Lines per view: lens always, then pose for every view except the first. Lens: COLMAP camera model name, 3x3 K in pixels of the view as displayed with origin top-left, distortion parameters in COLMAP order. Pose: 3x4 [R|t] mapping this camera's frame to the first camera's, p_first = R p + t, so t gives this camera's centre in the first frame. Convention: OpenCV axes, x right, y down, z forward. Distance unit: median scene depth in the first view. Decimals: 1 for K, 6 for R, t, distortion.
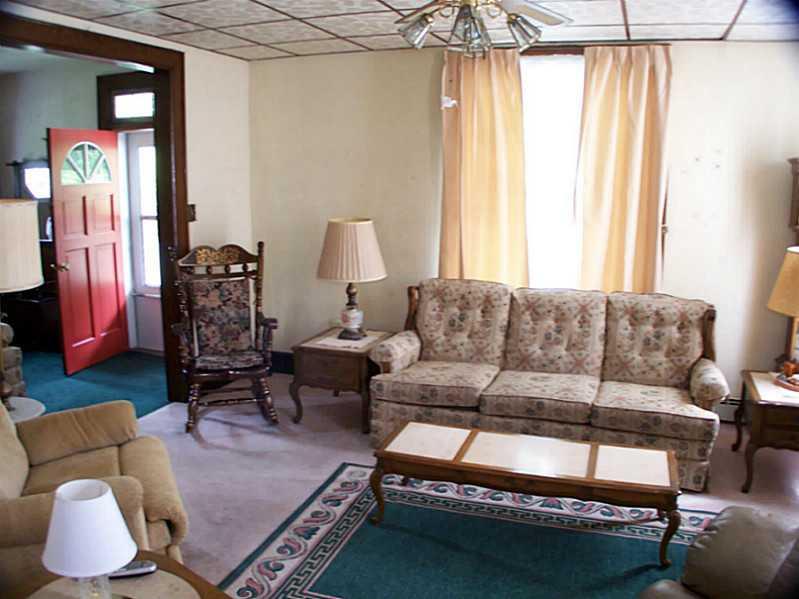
lens RADIAL K [[693.6, 0, 397.2], [0, 693.6, 300.6], [0, 0, 1]] dist [-0.233858, 0.092736]
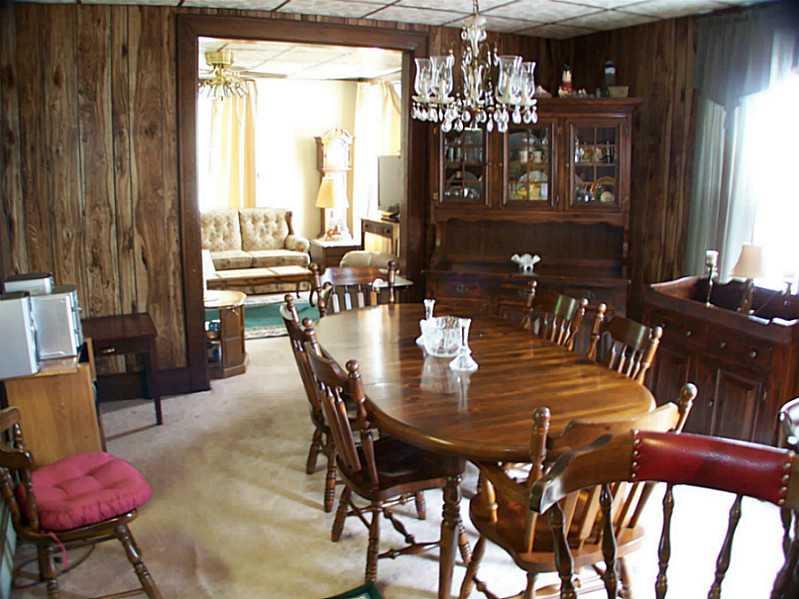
lens RADIAL K [[693.6, 0, 392.4], [0, 693.6, 299.6], [0, 0, 1]] dist [-0.233858, 0.092736]
pose [[0.704024, -0.149392, 0.694285, -0.741271], [0.126573, 0.988367, 0.084322, 0.130124], [-0.698806, 0.028513, 0.714743, -0.672139]]
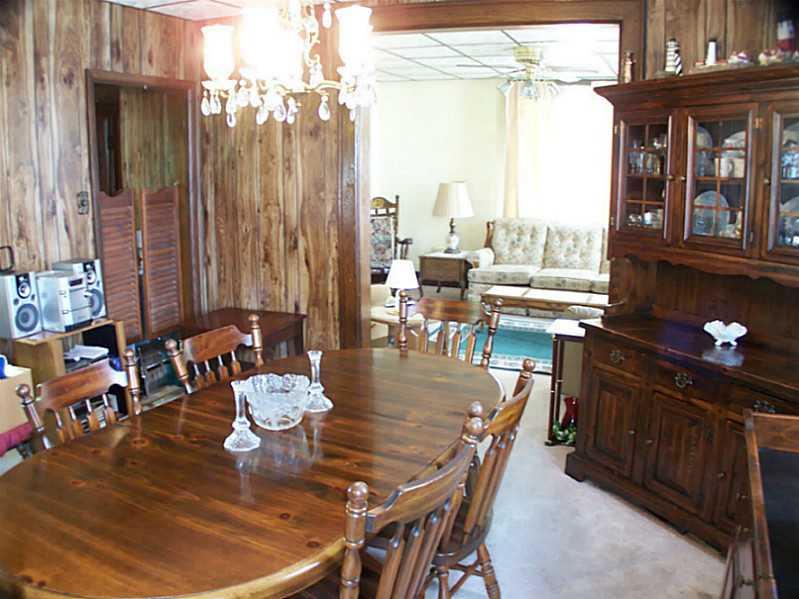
lens RADIAL K [[693.6, 0, 400.0], [0, 693.6, 300.0], [0, 0, 1]] dist [-0.233858, 0.092736]
pose [[0.999052, 0.008284, -0.042734, -0.126803], [-0.007501, 0.999802, 0.018444, 0.145726], [0.042878, -0.018106, 0.998916, -0.717666]]
